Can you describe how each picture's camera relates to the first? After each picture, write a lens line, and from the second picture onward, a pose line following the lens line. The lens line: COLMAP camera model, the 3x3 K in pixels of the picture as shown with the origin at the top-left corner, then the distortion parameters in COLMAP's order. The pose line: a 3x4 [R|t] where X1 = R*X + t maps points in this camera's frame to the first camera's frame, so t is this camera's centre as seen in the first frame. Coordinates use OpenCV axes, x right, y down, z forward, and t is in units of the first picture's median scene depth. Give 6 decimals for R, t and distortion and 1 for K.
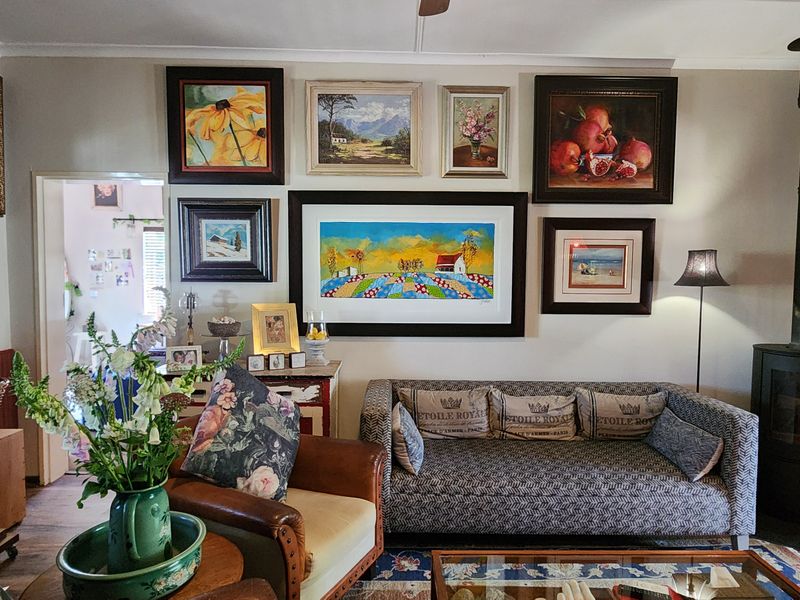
lens RADIAL K [[527.4, 0, 405.8], [0, 527.4, 303.0], [0, 0, 1]] dist [-0.013603, -0.002122]
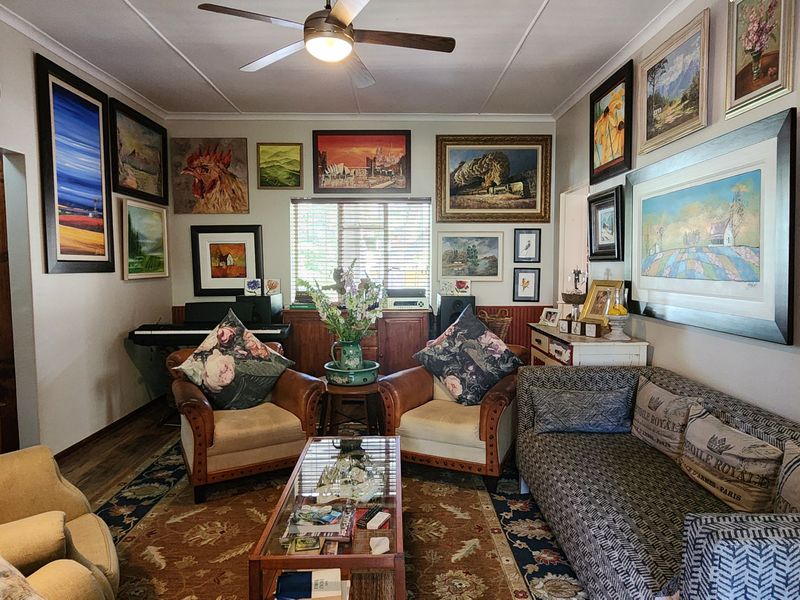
lens RADIAL K [[527.4, 0, 405.8], [0, 527.4, 303.0], [0, 0, 1]] dist [-0.013603, -0.002122]
pose [[-0.006306, 0.065542, -0.997830, 0.854252], [-0.053253, 0.996412, 0.065785, -0.000868], [0.998561, 0.053553, -0.002793, 0.568695]]
